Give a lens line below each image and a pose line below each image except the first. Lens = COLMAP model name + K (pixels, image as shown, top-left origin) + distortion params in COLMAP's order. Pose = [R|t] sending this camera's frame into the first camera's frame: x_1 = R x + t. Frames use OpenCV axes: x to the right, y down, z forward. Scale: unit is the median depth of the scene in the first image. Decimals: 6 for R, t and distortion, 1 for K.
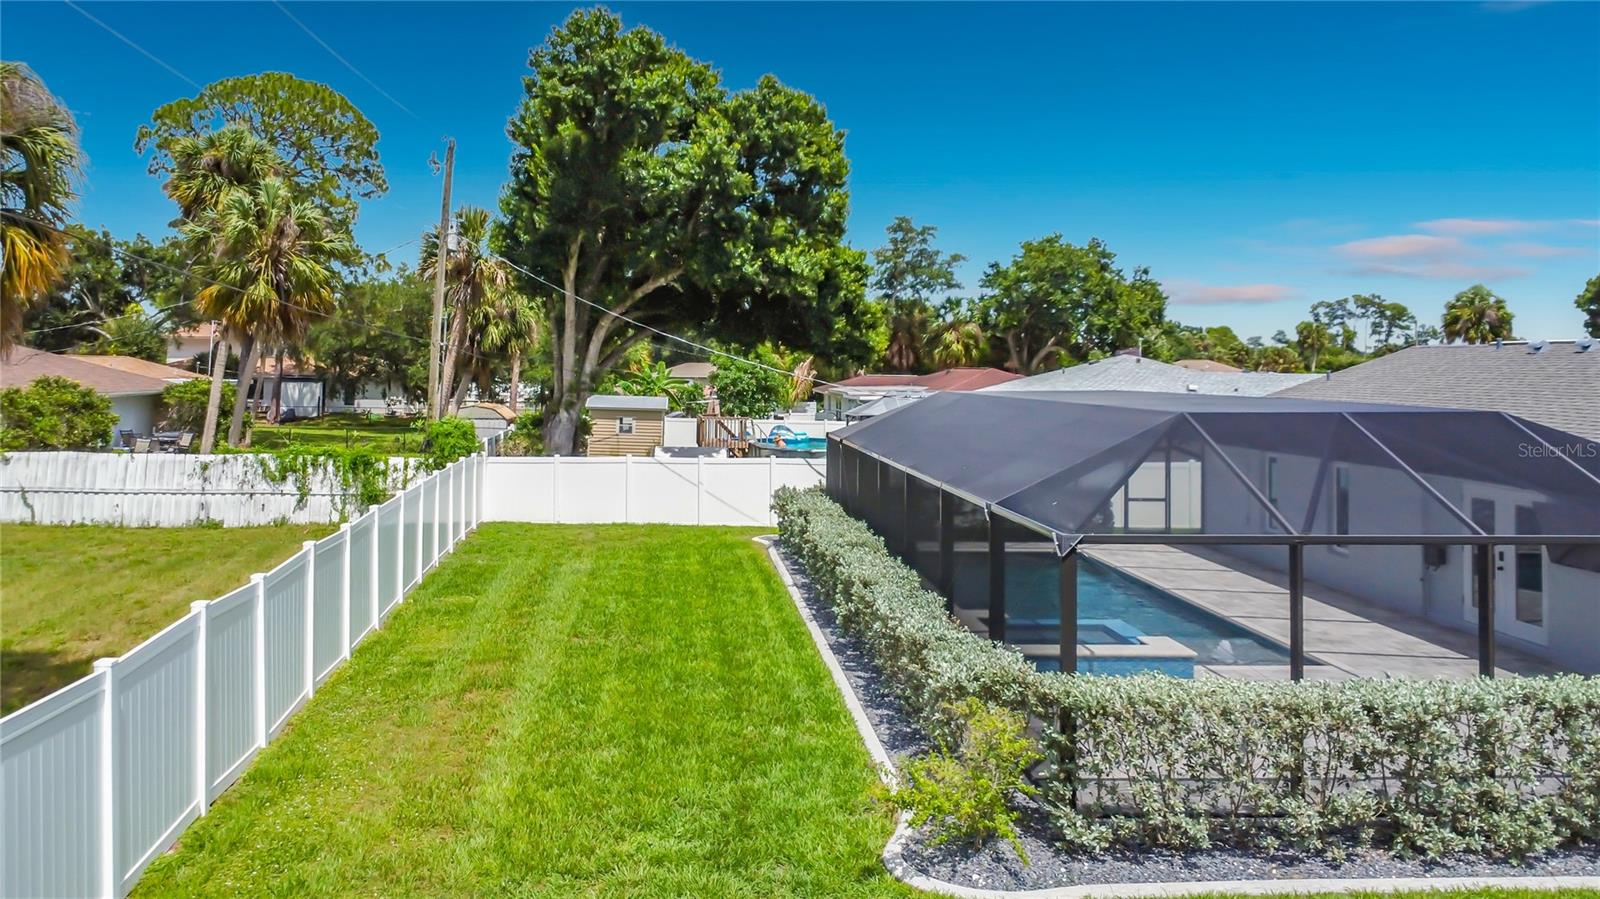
lens RADIAL K [[1046.5, 0, 798.5], [0, 1046.5, 389.8], [0, 0, 1]] dist [-0.019089, -0.005921]
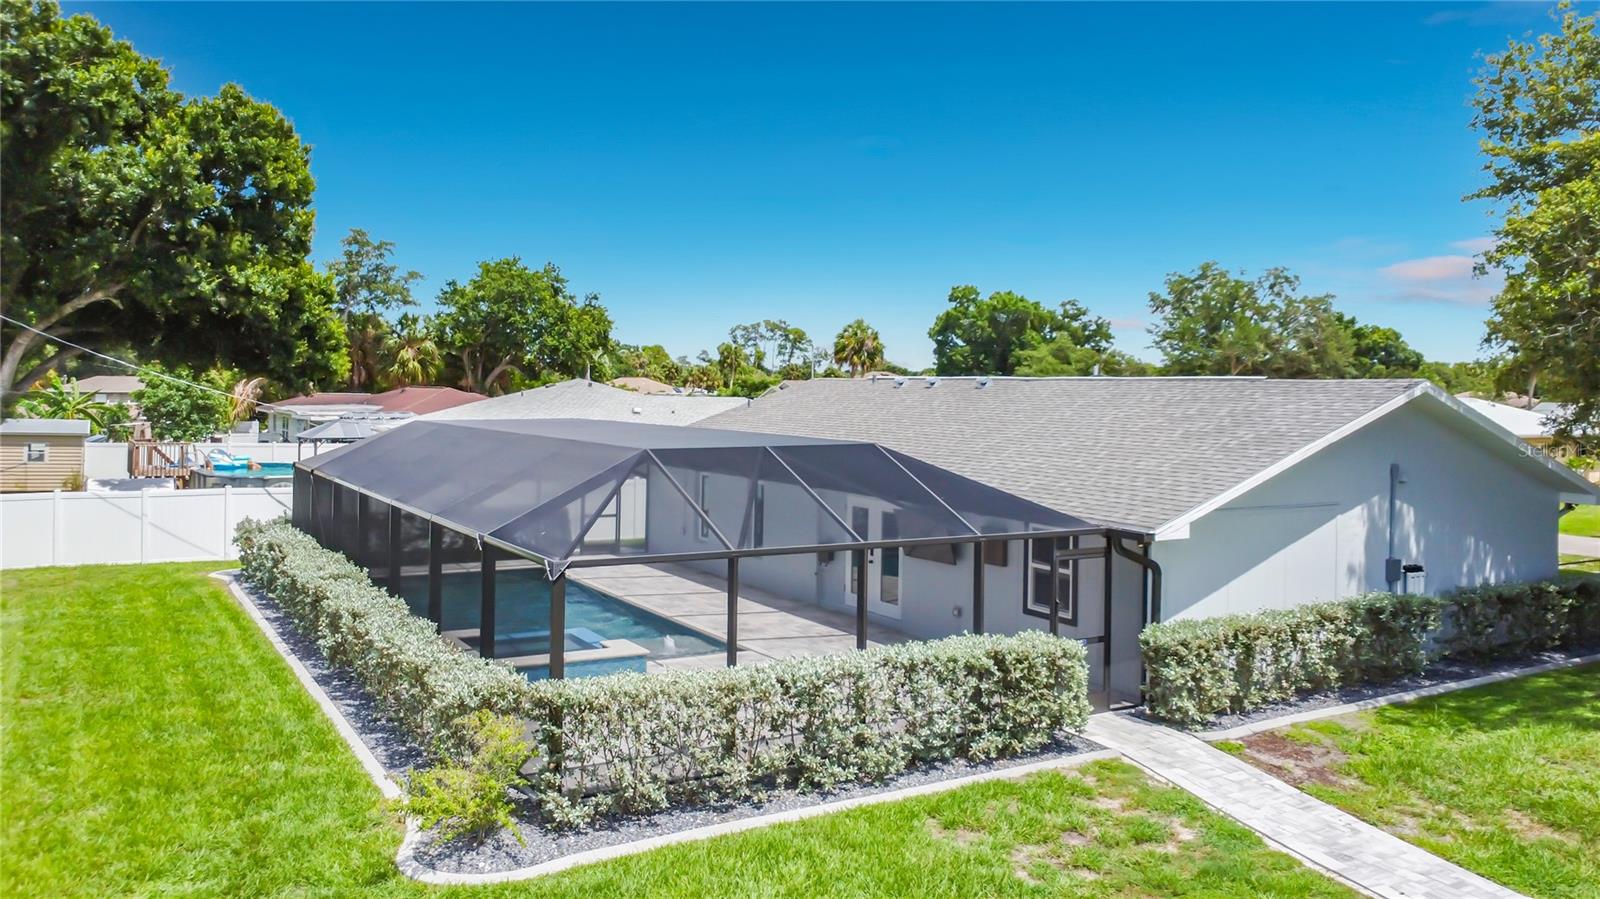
lens RADIAL K [[1204.8, 0, 799.7], [0, 1204.8, 400.0], [0, 0, 1]] dist [-0.028068, -0.005559]
pose [[0.858771, 0.006923, 0.512313, -0.146023], [-0.024582, 0.999314, 0.027703, -0.061275], [-0.511770, -0.036384, 0.858352, -0.203385]]
